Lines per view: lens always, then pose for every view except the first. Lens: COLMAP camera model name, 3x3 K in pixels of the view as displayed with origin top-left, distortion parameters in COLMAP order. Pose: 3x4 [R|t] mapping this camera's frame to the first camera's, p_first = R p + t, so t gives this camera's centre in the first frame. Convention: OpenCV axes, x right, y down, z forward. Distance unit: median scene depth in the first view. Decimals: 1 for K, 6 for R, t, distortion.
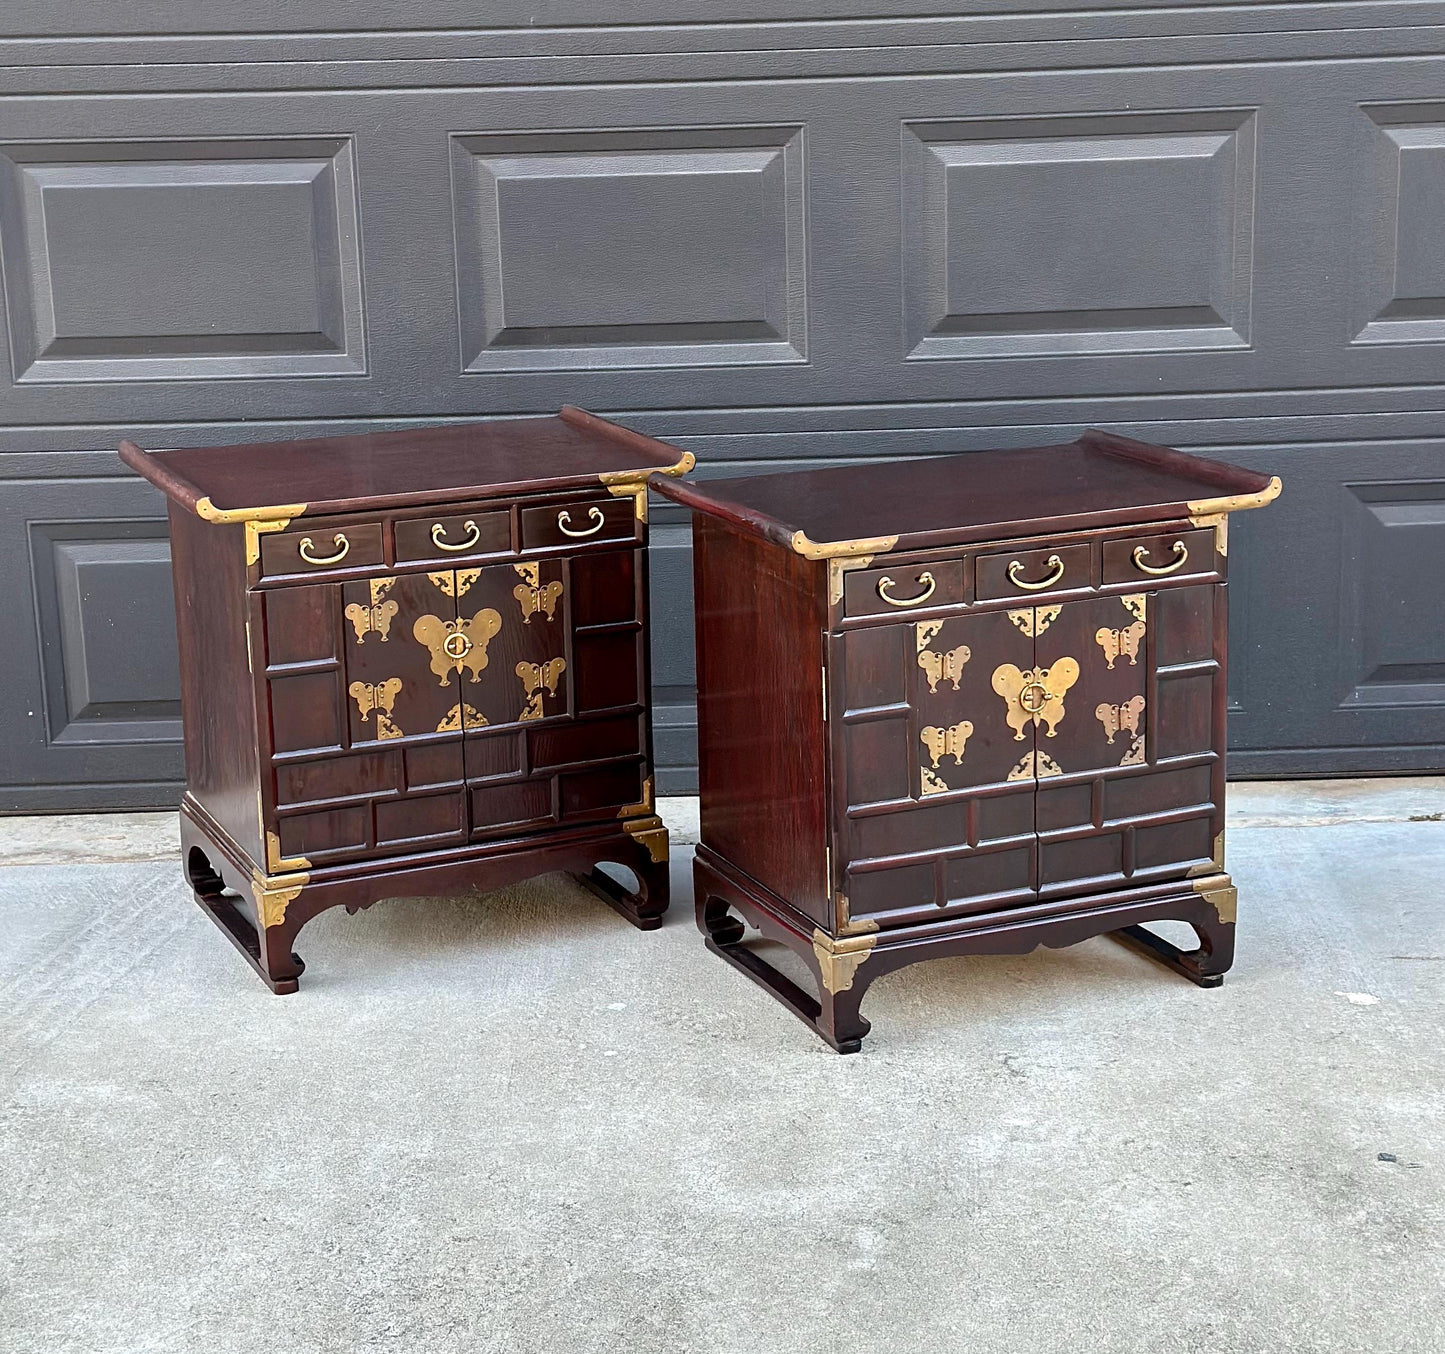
lens RADIAL K [[2804.0, 0, 716.2], [0, 2804.0, 709.4], [0, 0, 1]] dist [0.170642, -0.157726]
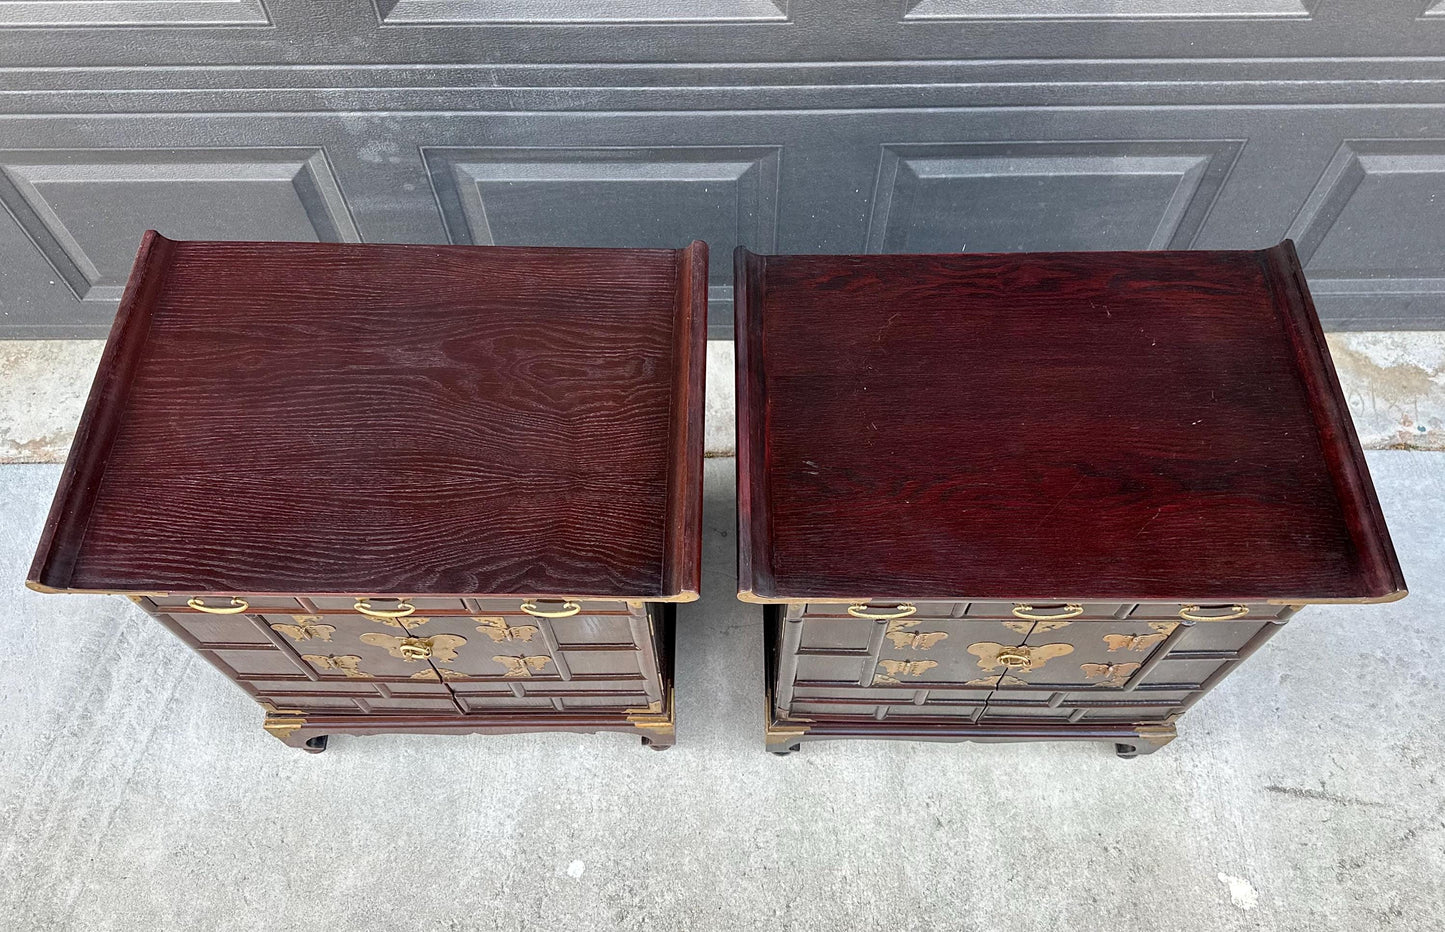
lens RADIAL K [[1135.6, 0, 722.5], [0, 1135.6, 466.0], [0, 0, 1]] dist [-0.002151, -0.005397]
pose [[0.999695, 0.021410, 0.012327, 0.013888], [-0.023807, 0.701521, 0.712251, -0.332130], [0.006602, -0.712327, 0.701816, 0.809240]]
